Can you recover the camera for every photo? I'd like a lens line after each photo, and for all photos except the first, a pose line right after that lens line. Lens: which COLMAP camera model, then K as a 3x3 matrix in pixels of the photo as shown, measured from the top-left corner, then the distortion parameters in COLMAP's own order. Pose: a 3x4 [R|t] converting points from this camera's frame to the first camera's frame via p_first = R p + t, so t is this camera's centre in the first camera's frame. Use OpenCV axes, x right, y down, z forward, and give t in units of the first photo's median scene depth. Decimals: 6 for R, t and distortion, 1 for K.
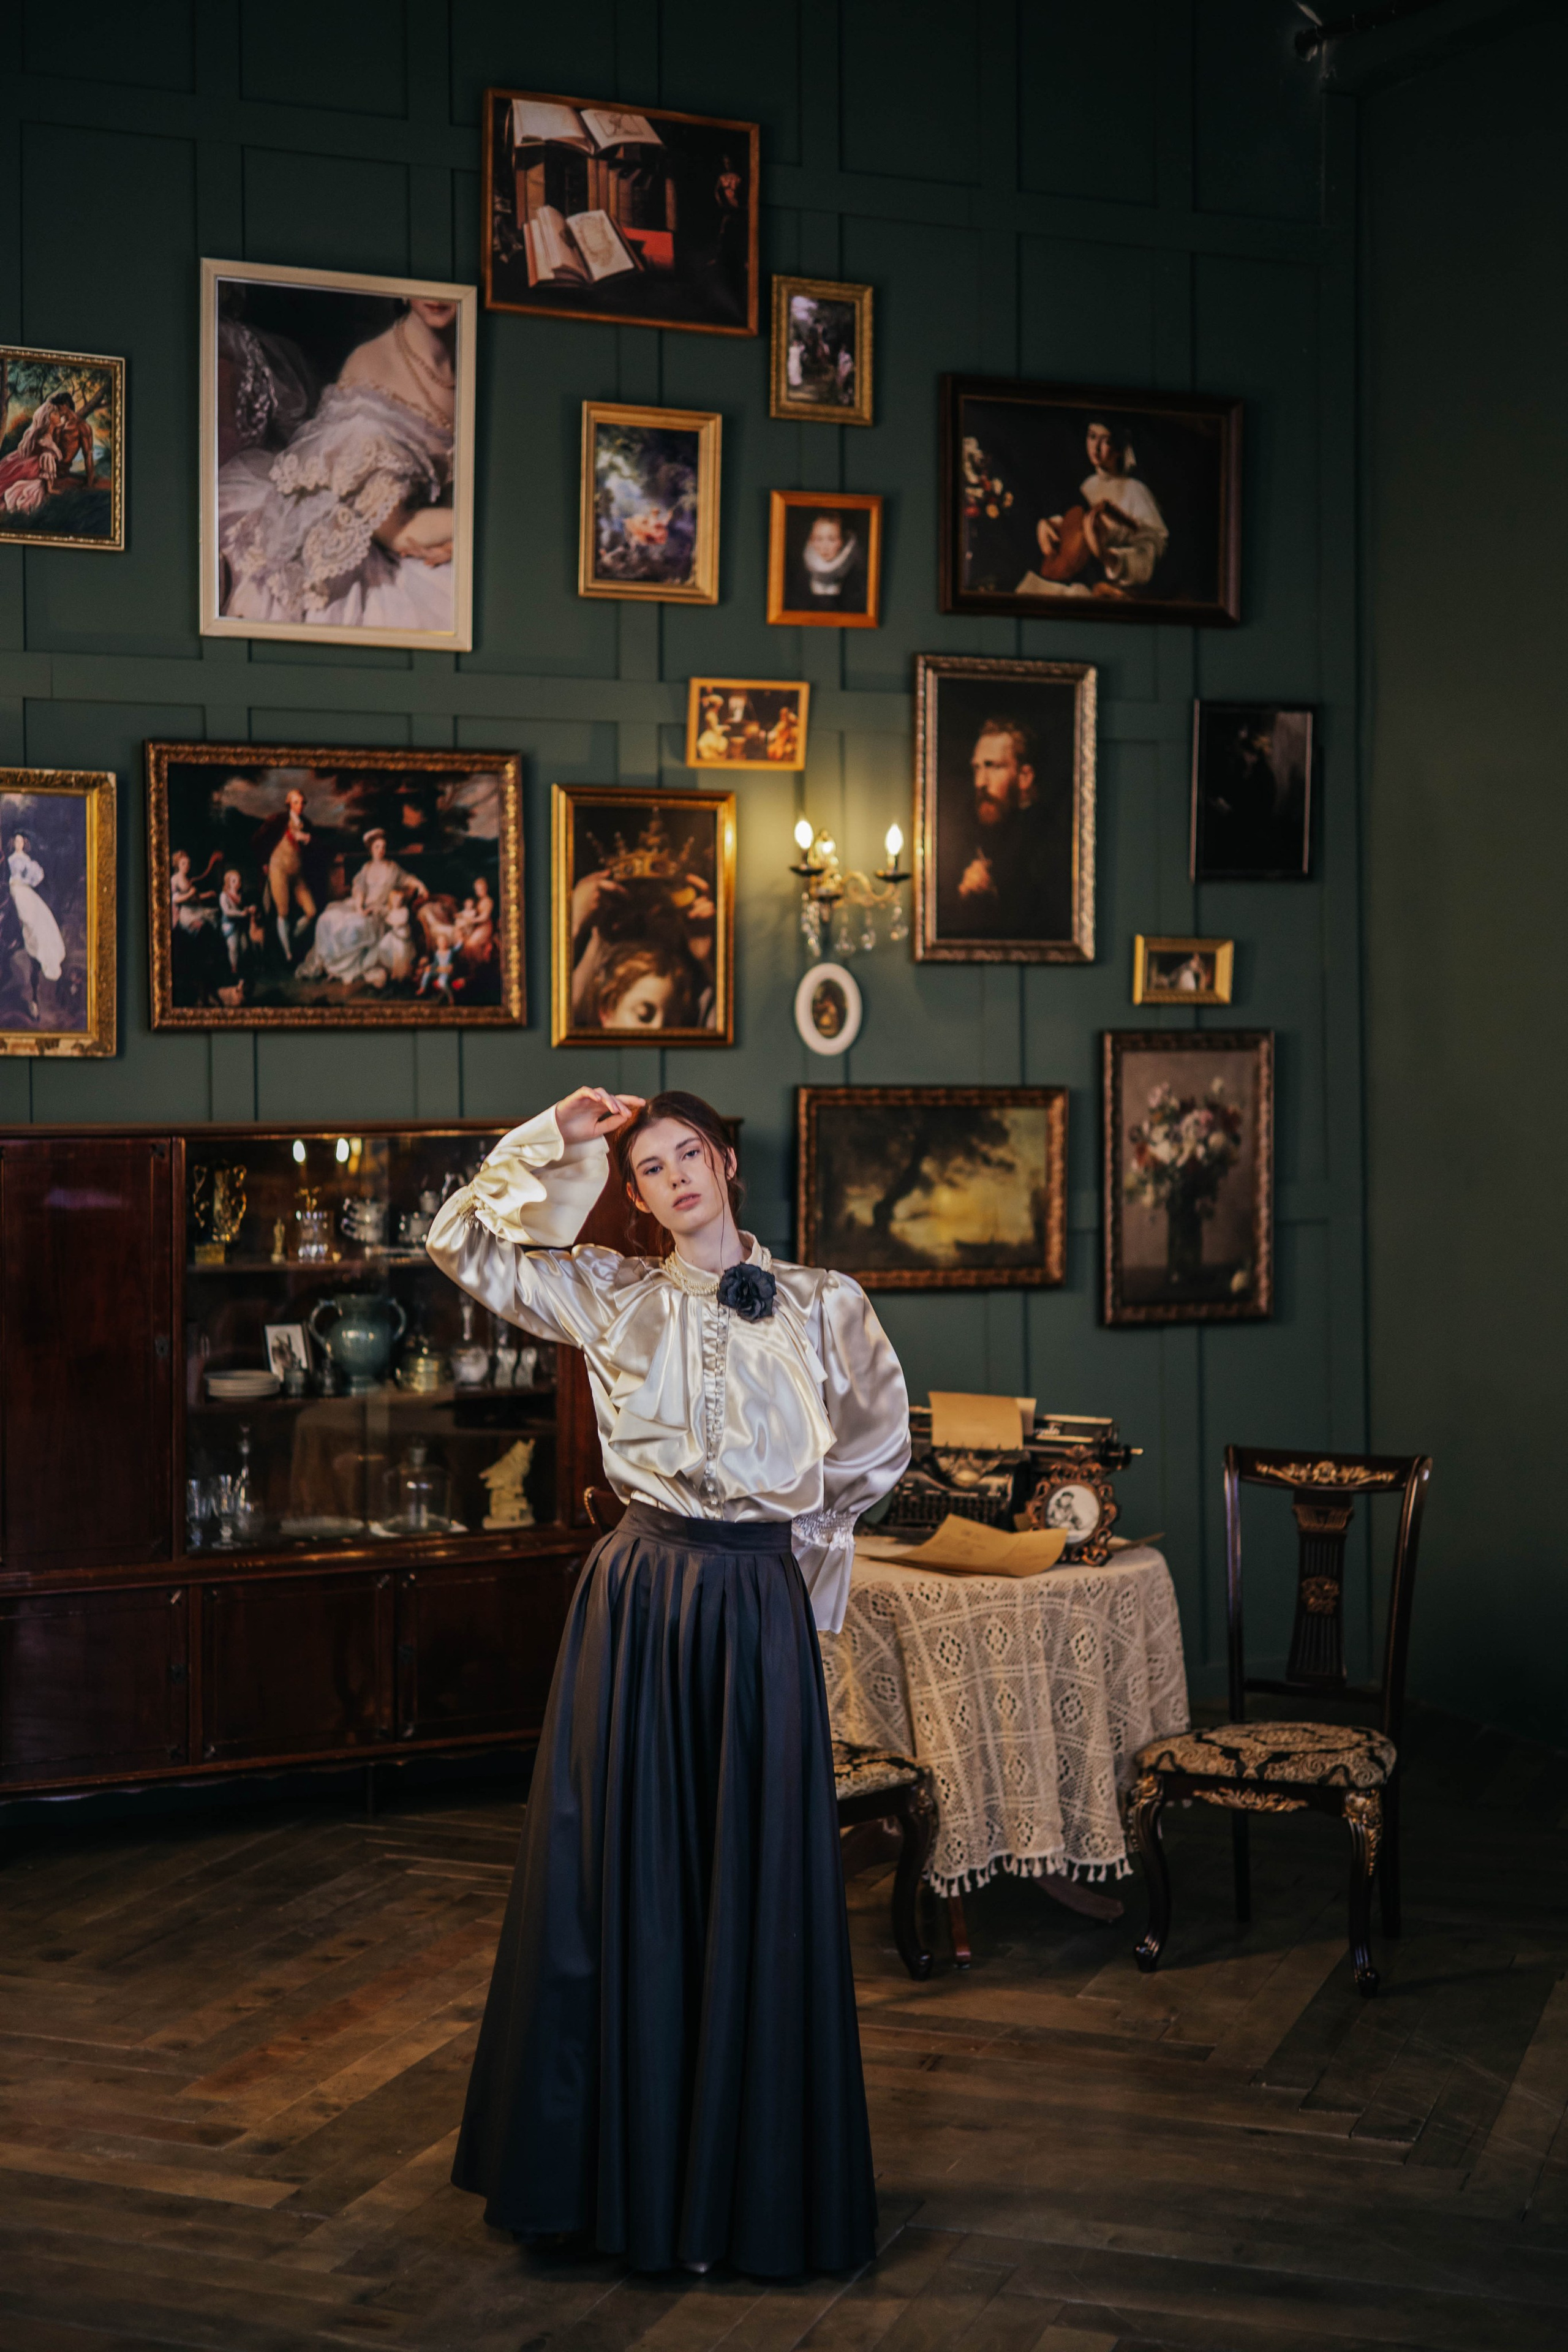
lens RADIAL K [[3397.1, 0, 761.9], [0, 3397.1, 1173.5], [0, 0, 1]] dist [0.015344, 0.000000]
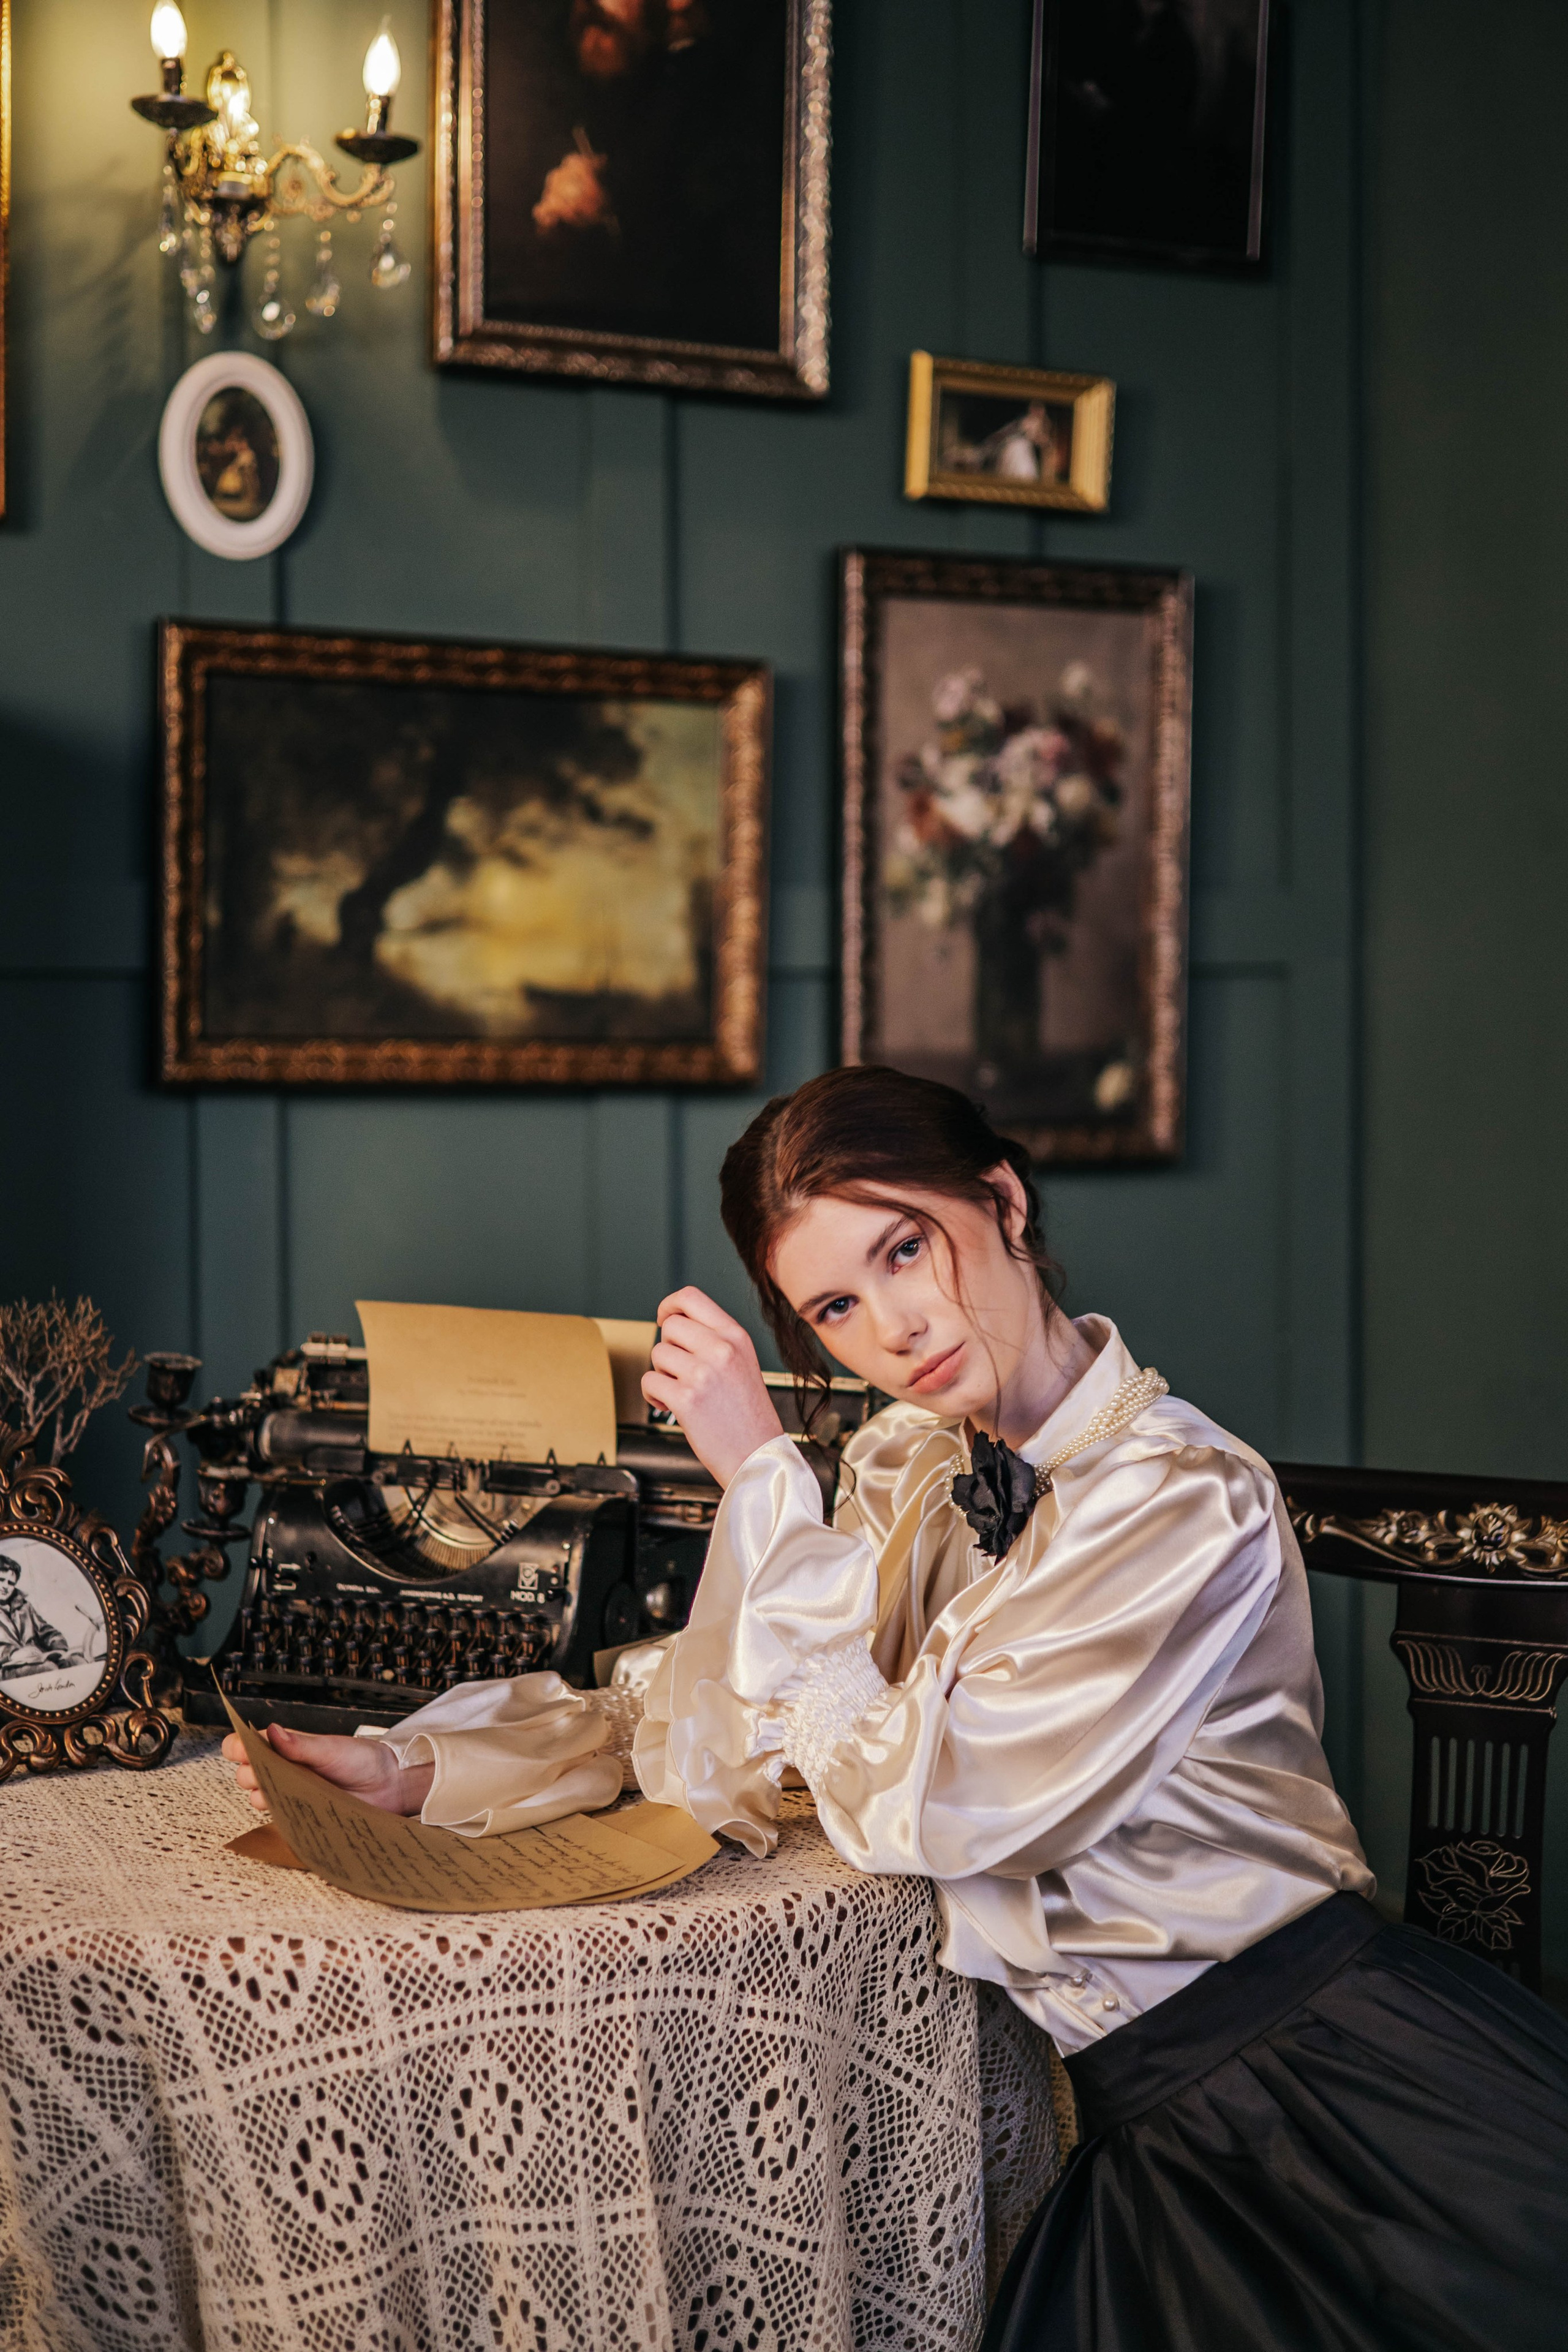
lens RADIAL K [[3397.1, 0, 784.1], [0, 3397.1, 1184.1], [0, 0, 1]] dist [0.015344, 0.000000]
pose [[0.996223, 0.004826, 0.086694, 0.052635], [-0.006823, 0.999718, 0.022759, 0.036625], [-0.086559, -0.023264, 0.995975, 0.538443]]
